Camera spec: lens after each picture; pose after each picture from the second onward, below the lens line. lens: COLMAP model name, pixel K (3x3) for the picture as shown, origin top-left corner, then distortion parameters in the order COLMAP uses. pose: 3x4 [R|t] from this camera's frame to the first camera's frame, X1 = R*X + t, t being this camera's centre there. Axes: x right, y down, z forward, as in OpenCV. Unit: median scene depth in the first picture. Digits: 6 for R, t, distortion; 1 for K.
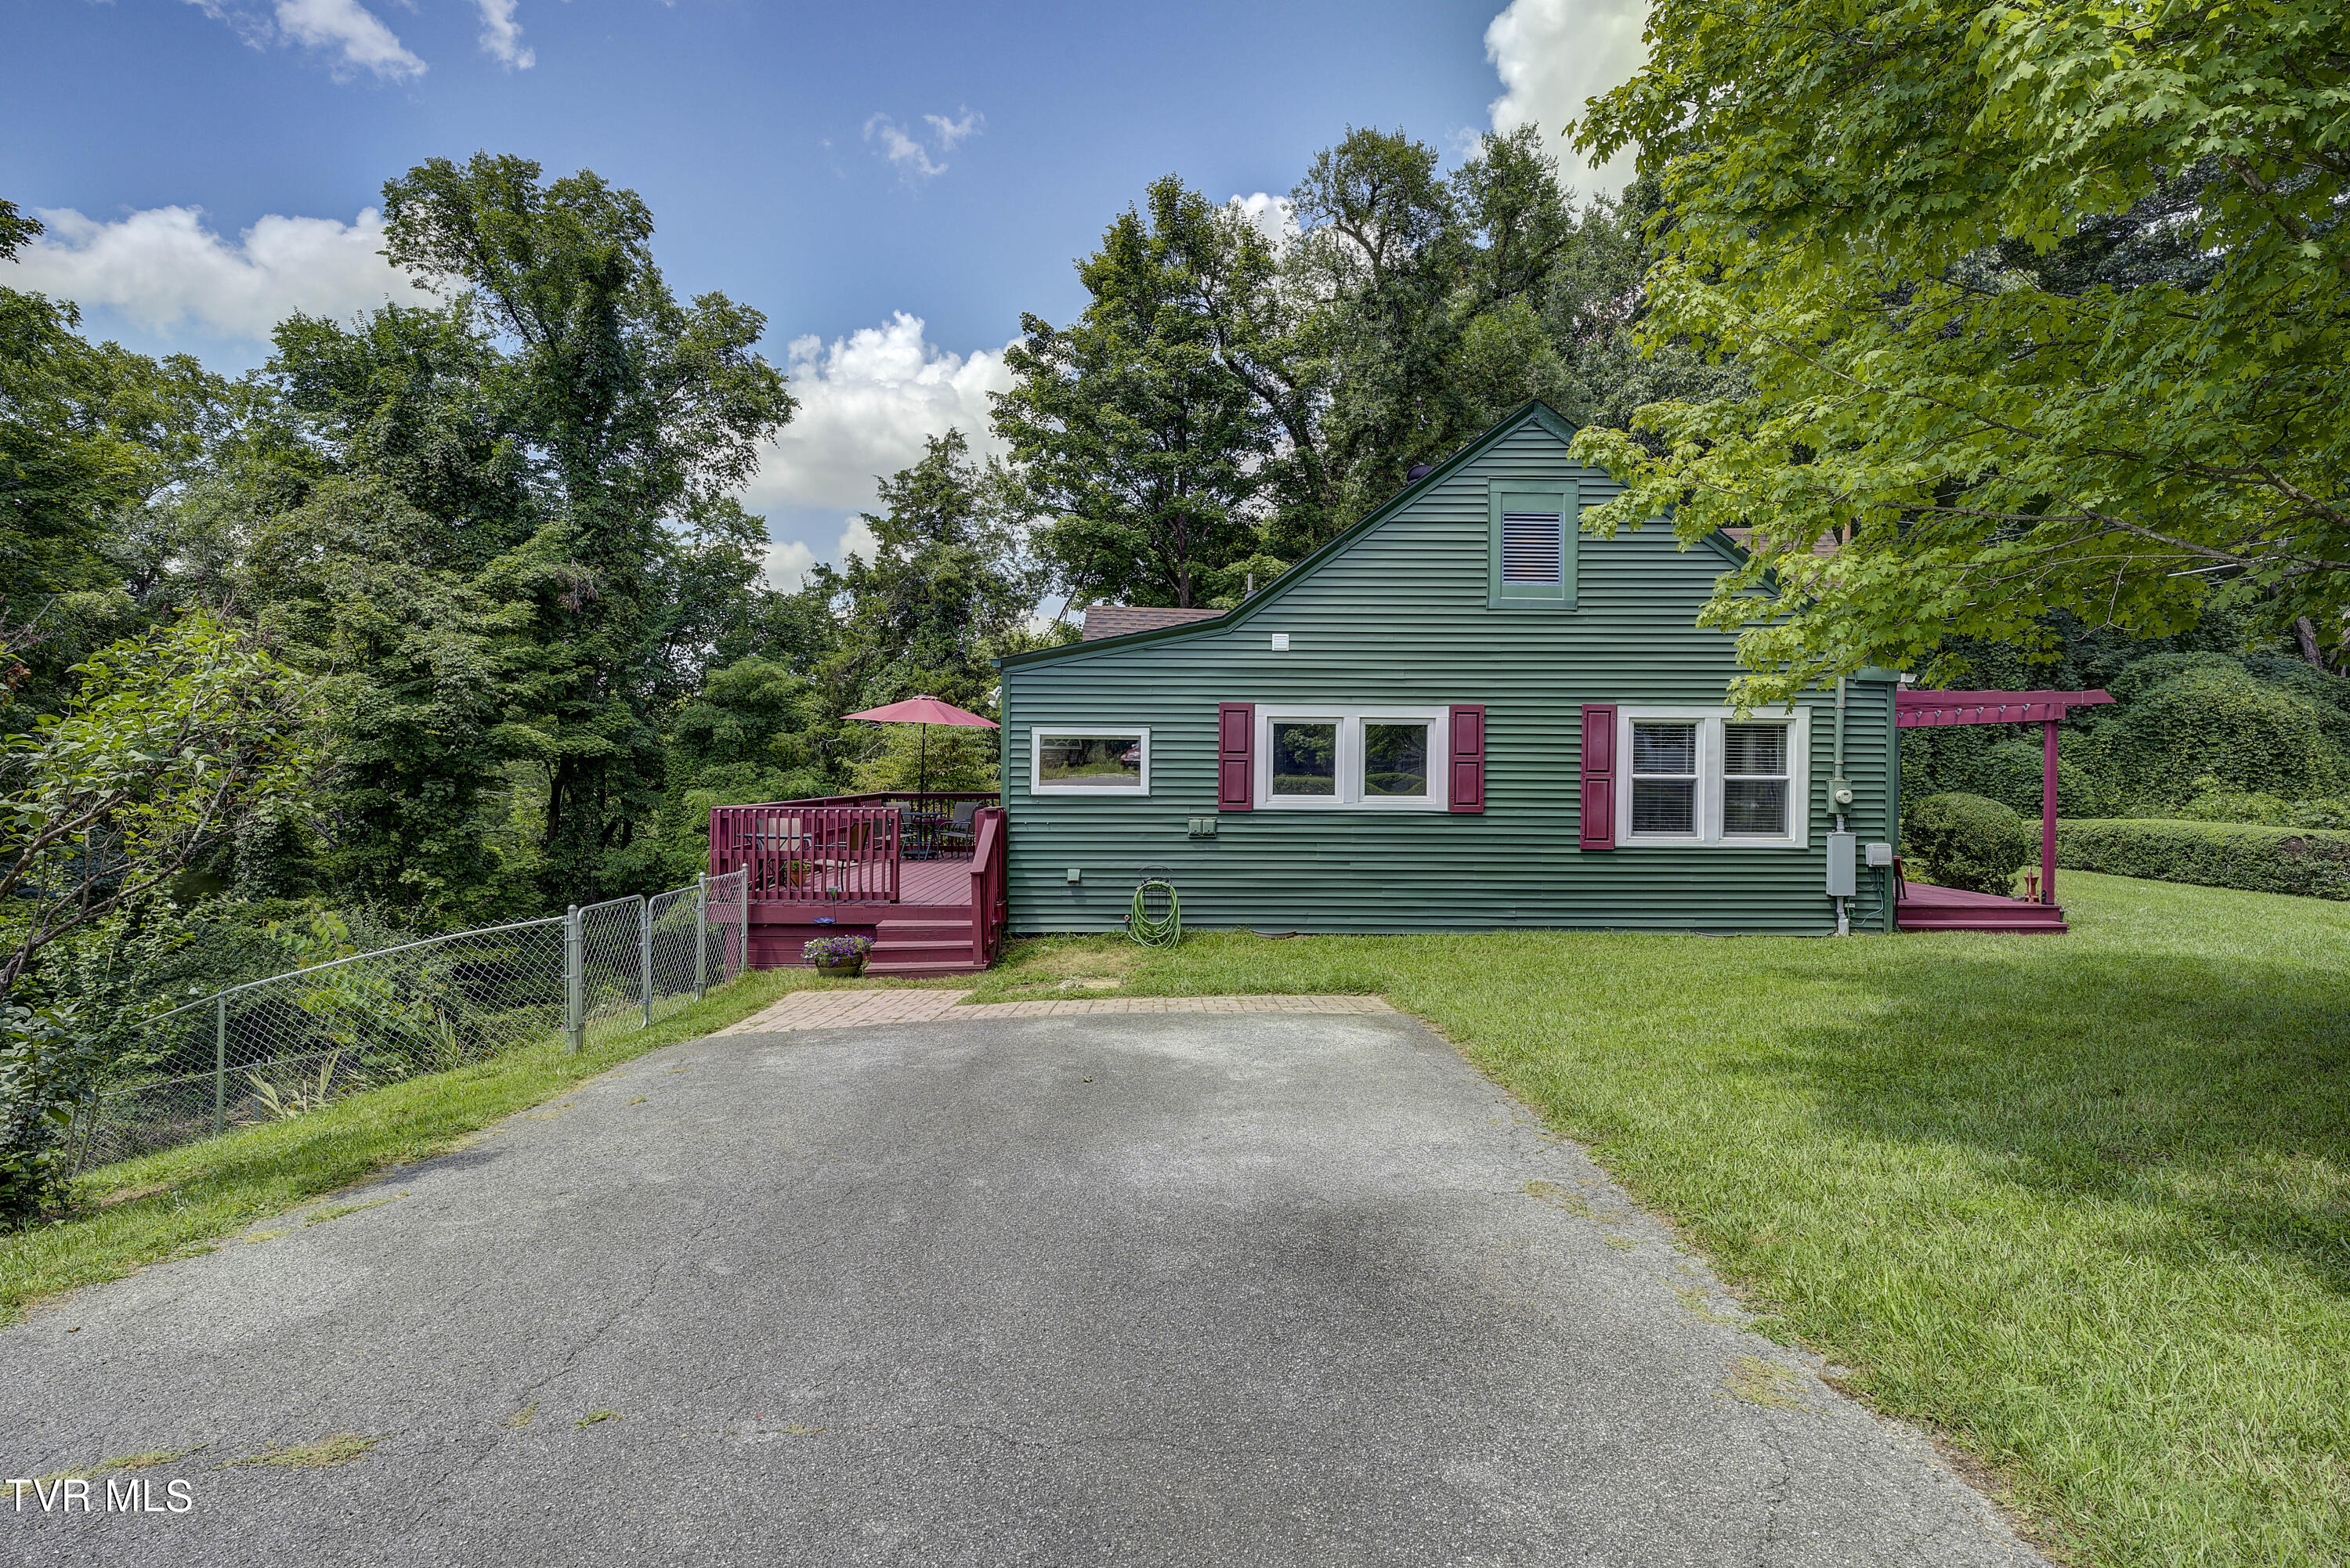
lens RADIAL K [[1213.3, 0, 1182.1], [0, 1213.3, 790.4], [0, 0, 1]] dist [-0.006580, 0.002199]
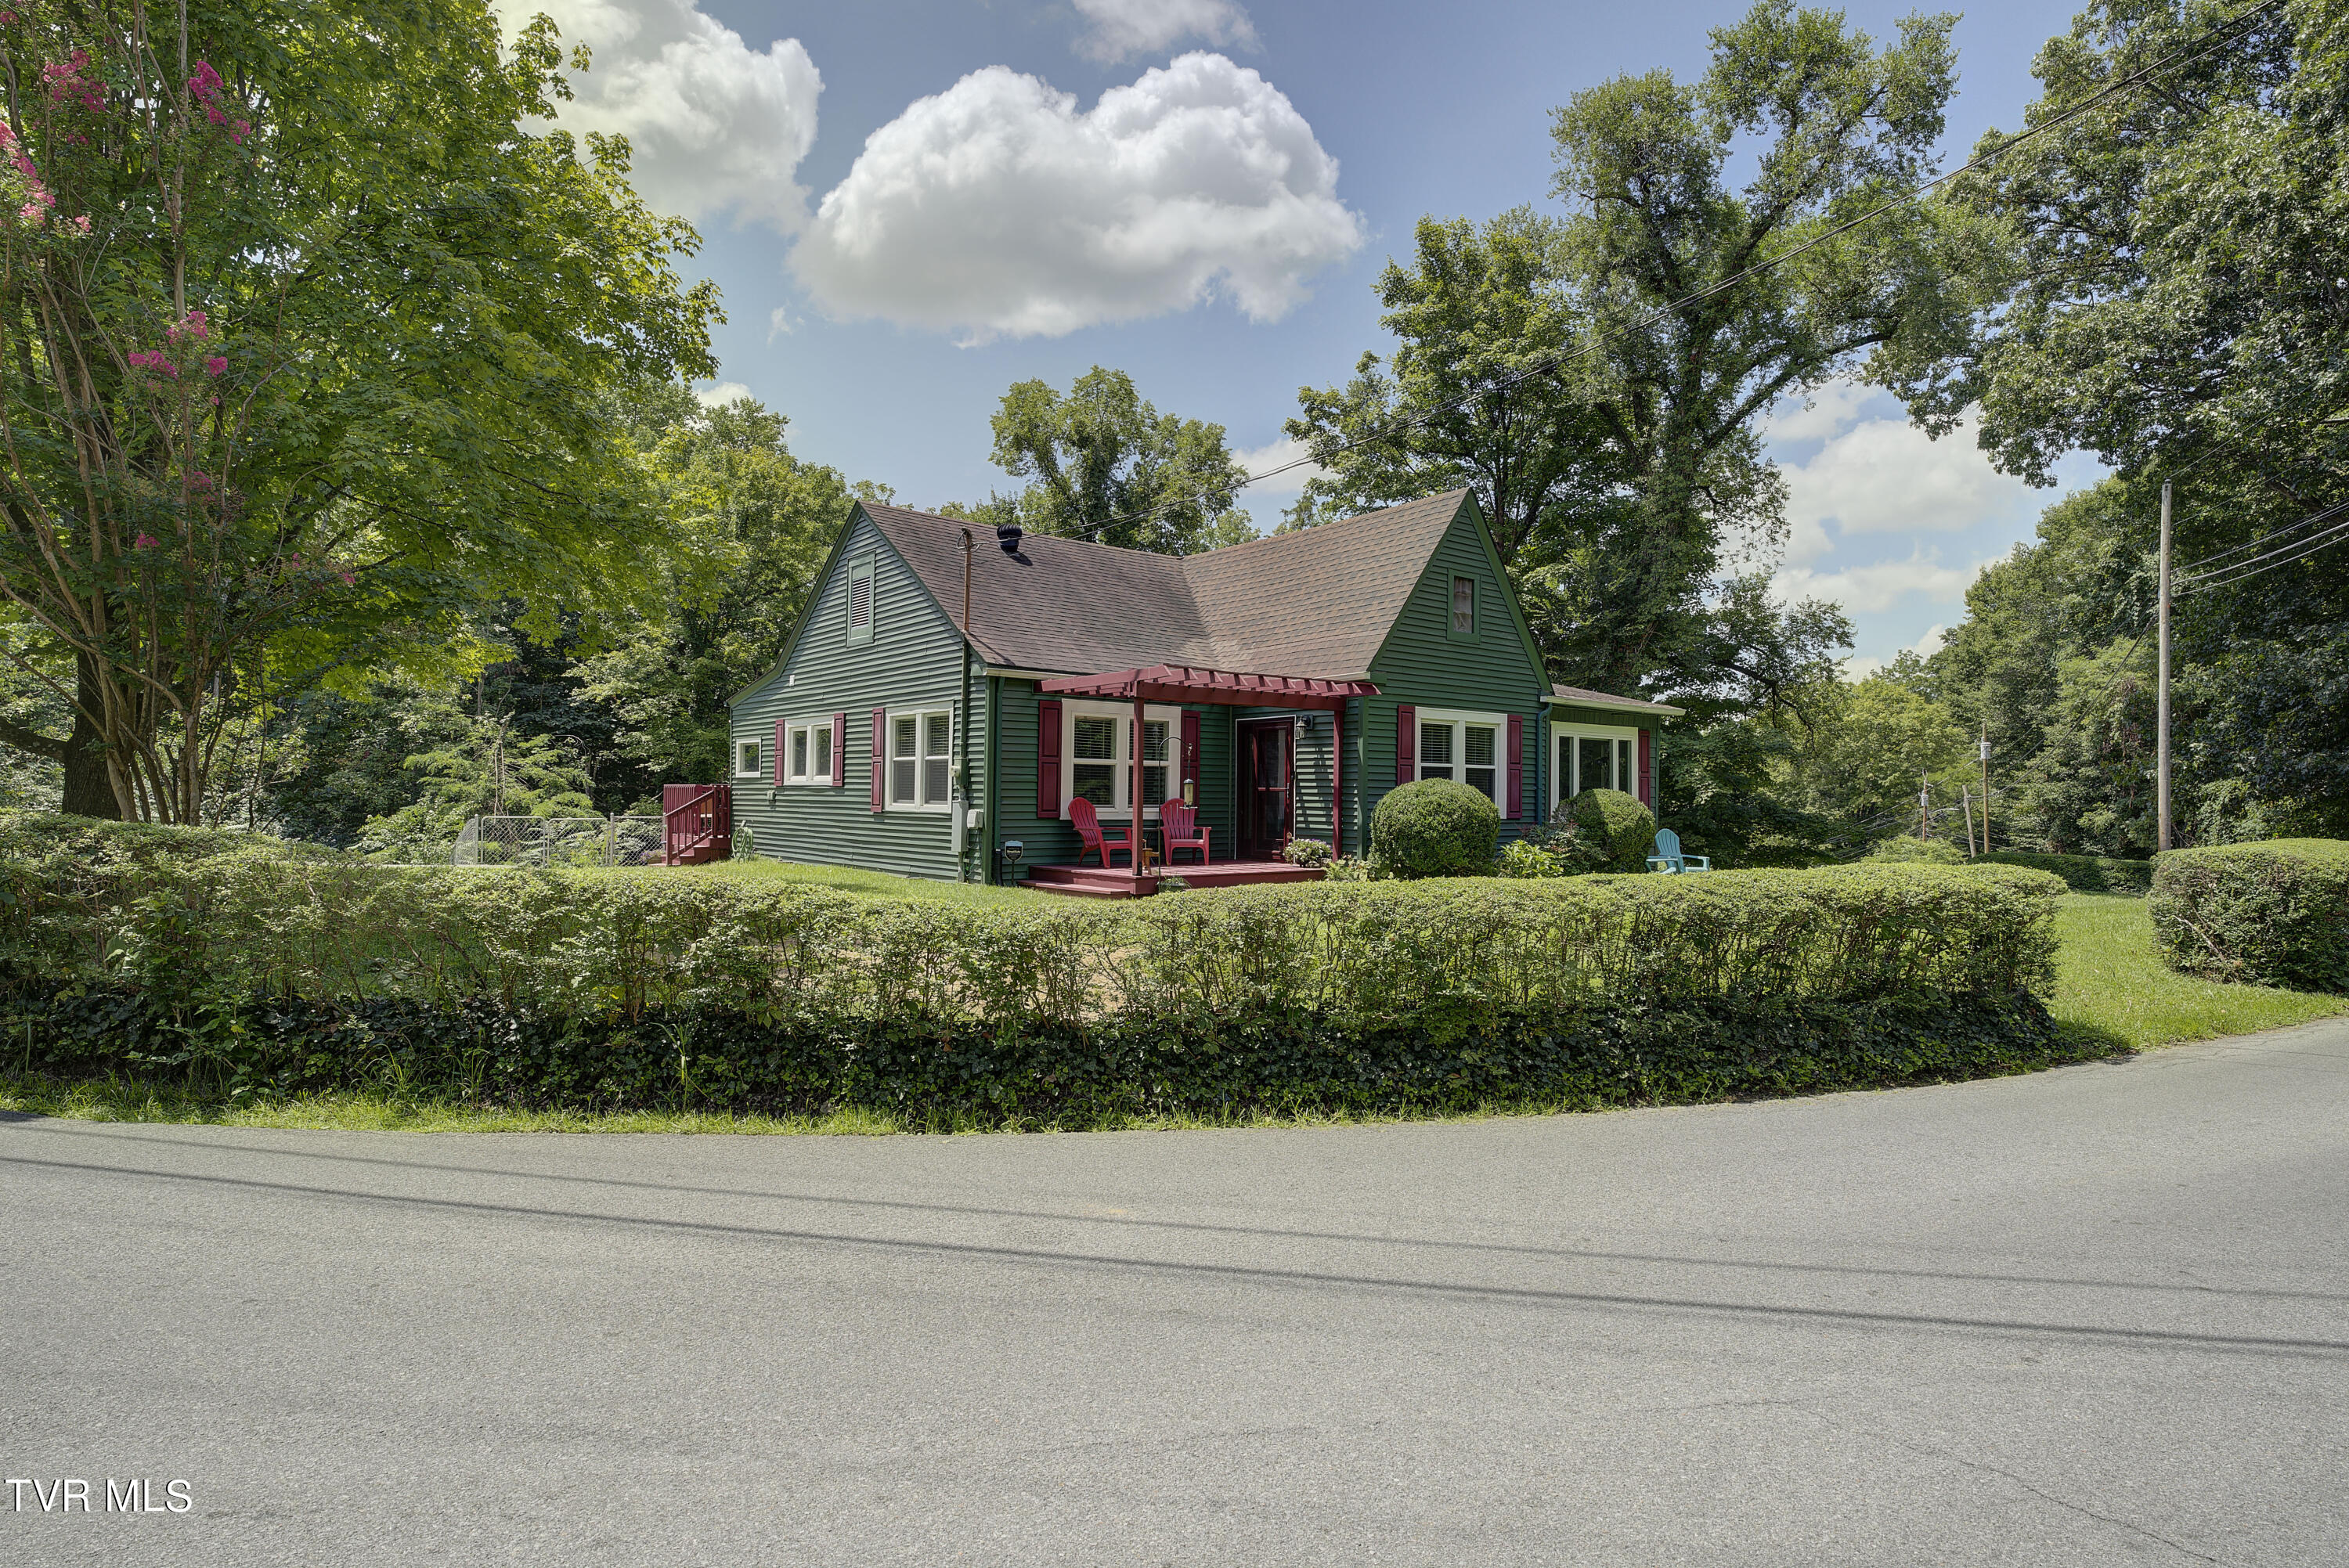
lens RADIAL K [[1255.5, 0, 1191.1], [0, 1255.5, 788.7], [0, 0, 1]] dist [0.004937, 0.001058]
pose [[0.617574, -0.004907, -0.786497, 1.693014], [-0.016153, 0.999690, -0.018921, 0.042185], [0.786347, 0.024389, 0.617304, 0.389924]]
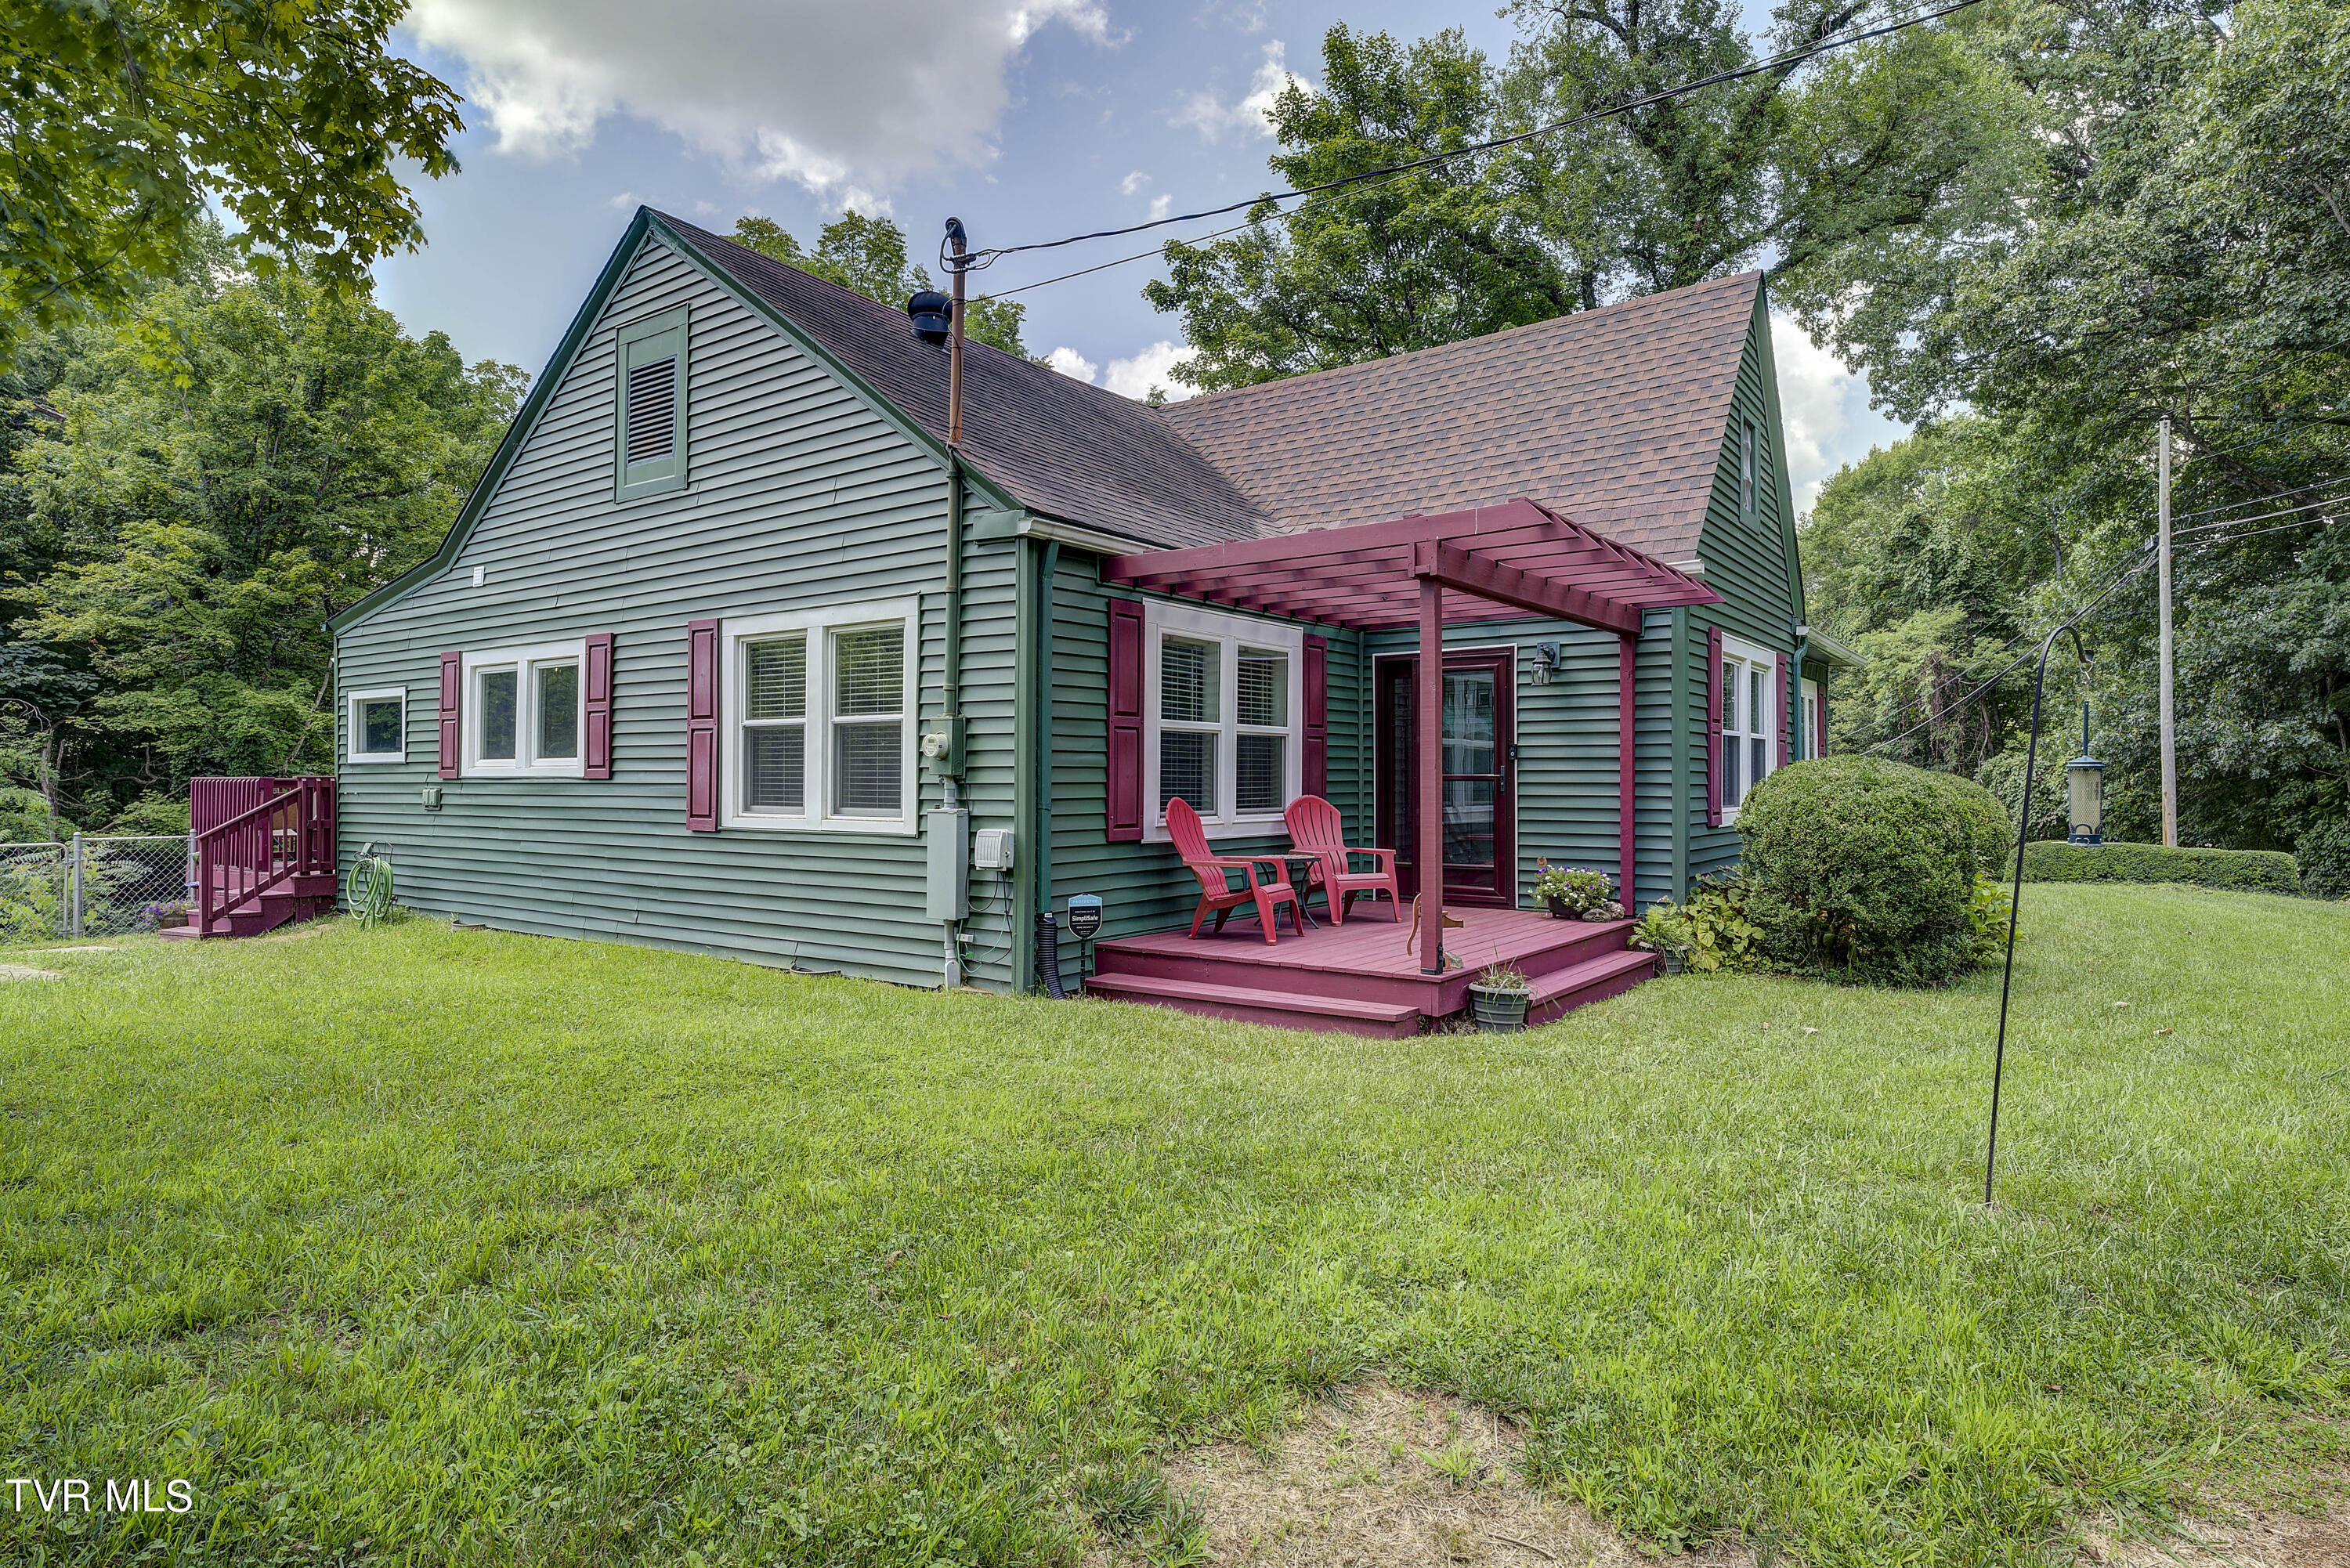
lens RADIAL K [[1300.4, 0, 1191.3], [0, 1300.4, 775.5], [0, 0, 1]] dist [0.000695, -0.001627]
pose [[0.801681, -0.008876, -0.597687, 0.998402], [-0.002232, 0.999838, -0.017842, 0.029328], [0.597748, 0.015638, 0.801531, 0.572337]]
